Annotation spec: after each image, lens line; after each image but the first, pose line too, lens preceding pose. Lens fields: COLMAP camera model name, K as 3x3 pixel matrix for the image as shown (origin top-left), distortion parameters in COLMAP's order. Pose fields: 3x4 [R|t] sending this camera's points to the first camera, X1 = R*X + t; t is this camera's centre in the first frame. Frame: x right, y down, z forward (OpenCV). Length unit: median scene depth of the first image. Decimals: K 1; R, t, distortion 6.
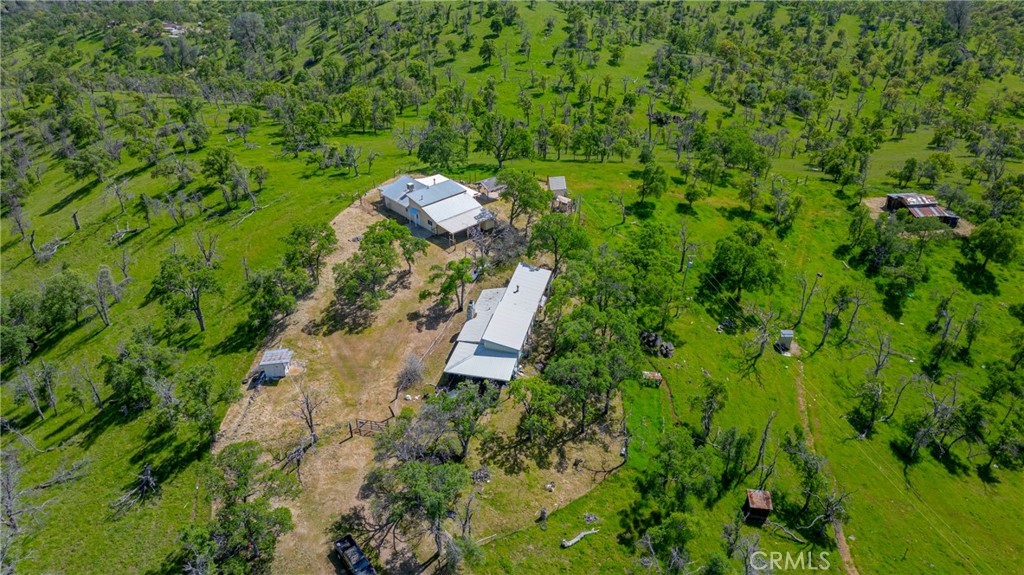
lens RADIAL K [[724.2, 0, 512.6], [0, 724.2, 288.2], [0, 0, 1]] dist [-0.014946, 0.013275]
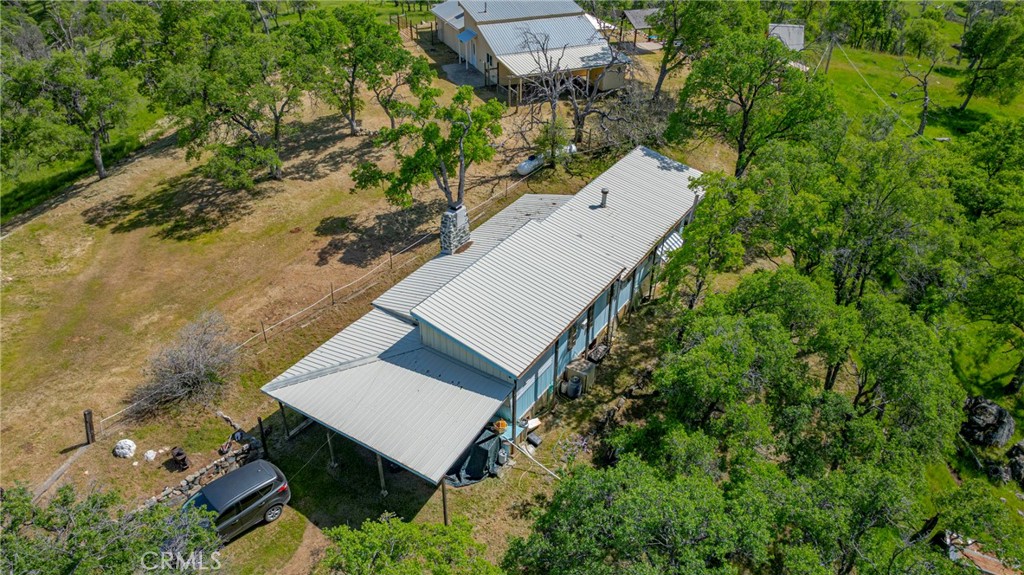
lens RADIAL K [[724.2, 0, 510.2], [0, 724.2, 287.2], [0, 0, 1]] dist [-0.014946, 0.013275]
pose [[0.942285, 0.189577, -0.275972, 0.072316], [-0.178773, 0.981804, 0.064035, 0.029673], [0.283090, -0.011003, 0.959030, 0.656002]]
